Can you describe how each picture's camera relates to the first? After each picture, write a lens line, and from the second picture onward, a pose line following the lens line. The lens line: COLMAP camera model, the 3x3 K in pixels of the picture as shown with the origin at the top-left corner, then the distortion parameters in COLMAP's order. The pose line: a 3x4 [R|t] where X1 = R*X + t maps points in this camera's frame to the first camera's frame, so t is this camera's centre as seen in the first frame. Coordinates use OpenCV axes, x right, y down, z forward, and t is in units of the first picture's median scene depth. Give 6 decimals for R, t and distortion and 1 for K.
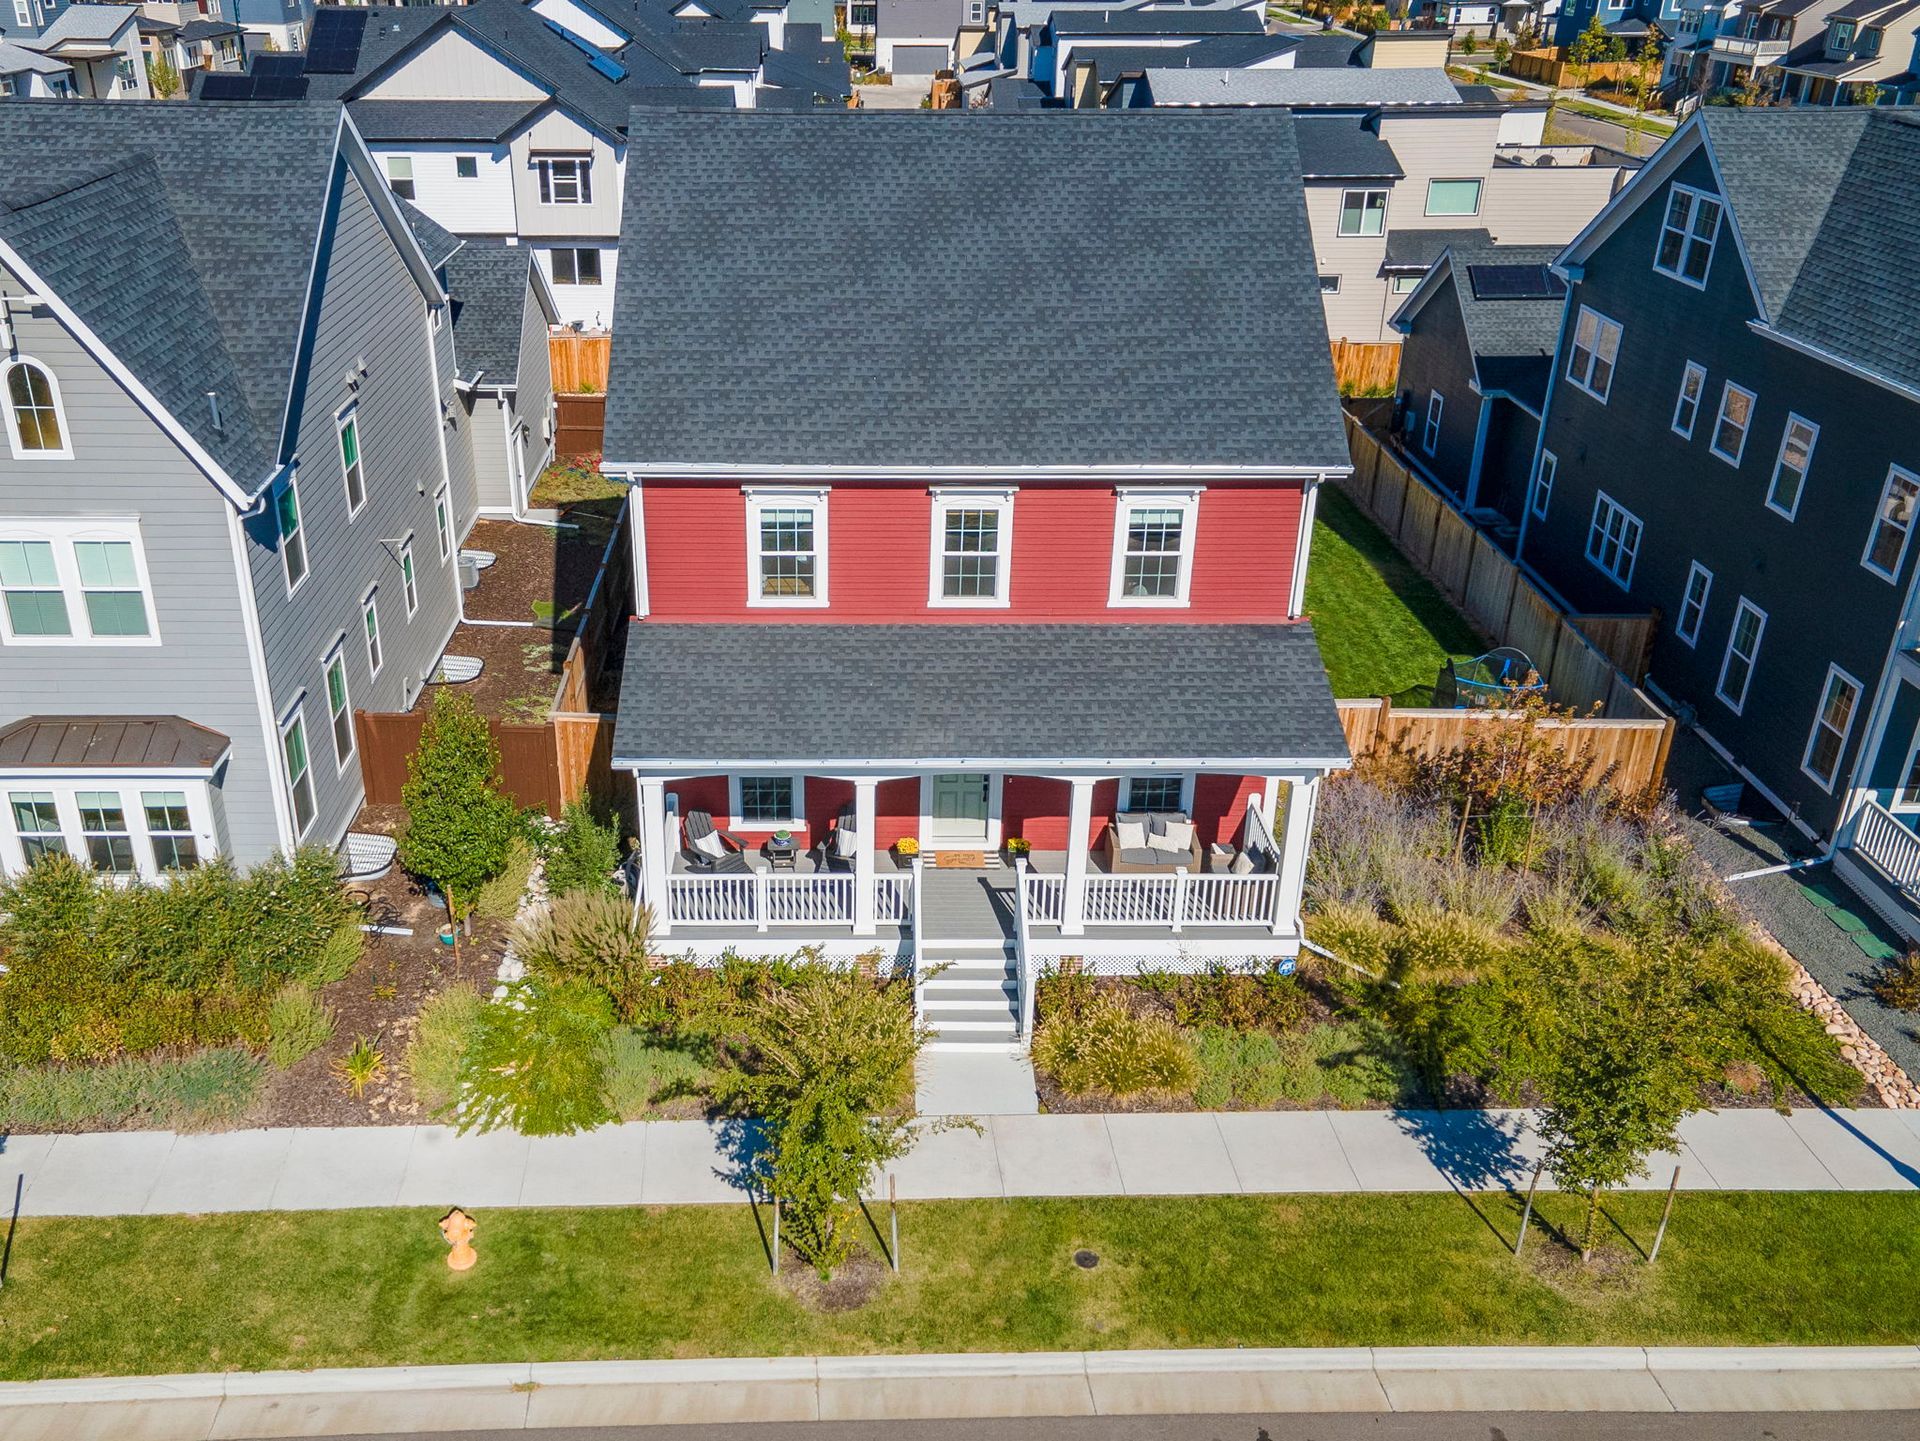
lens RADIAL K [[1686.2, 0, 890.9], [0, 1686.2, 720.6], [0, 0, 1]] dist [0.041589, -0.001710]
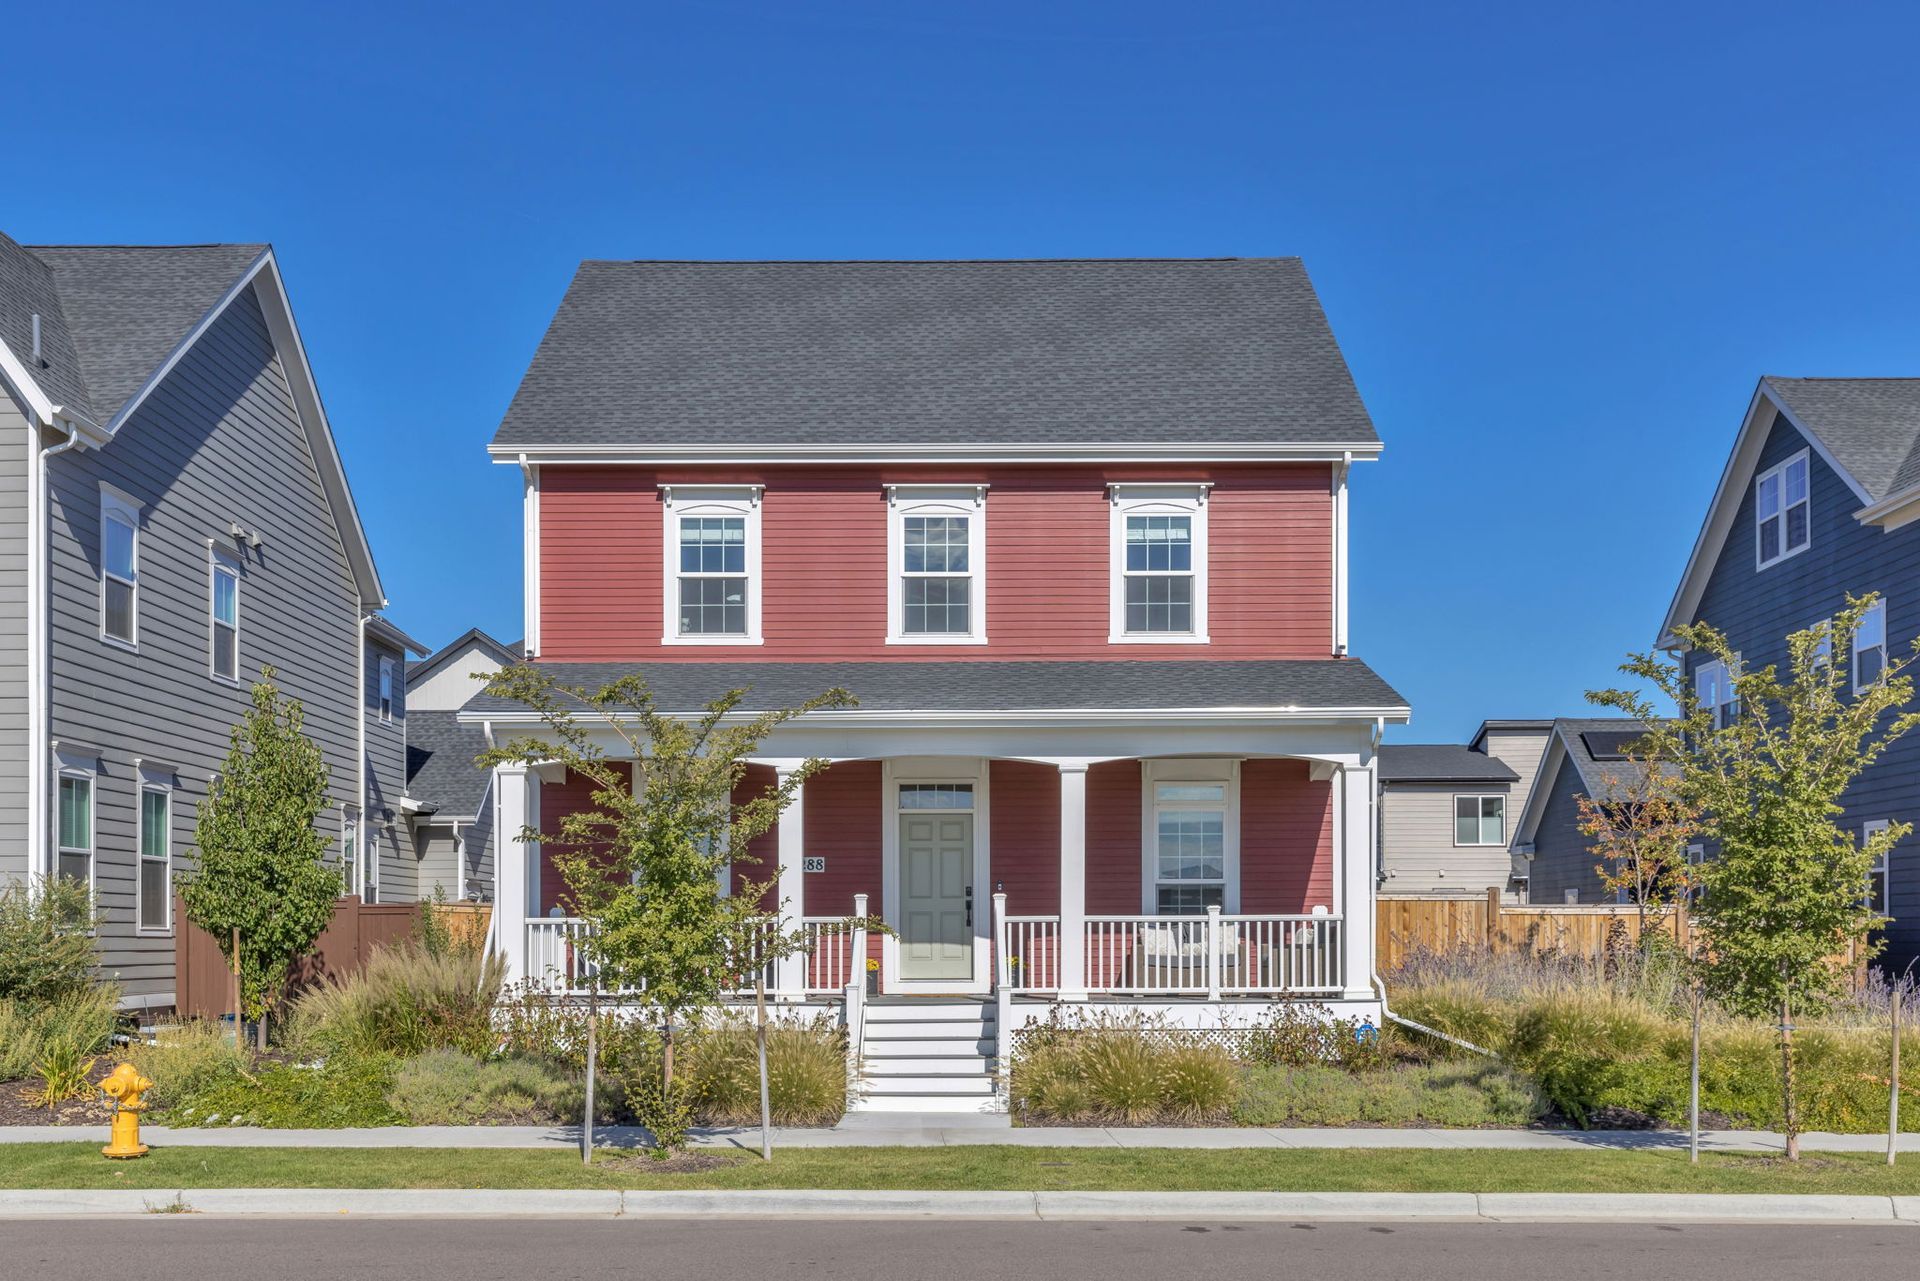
lens RADIAL K [[1969.2, 0, 960.0], [0, 1969.2, 640.5], [0, 0, 1]] dist [0.004297, 0.008465]
pose [[0.999873, -0.015559, -0.003468, 0.062025], [0.012491, 0.899877, -0.435966, 0.349518], [0.009904, 0.435867, 0.899957, 0.152168]]
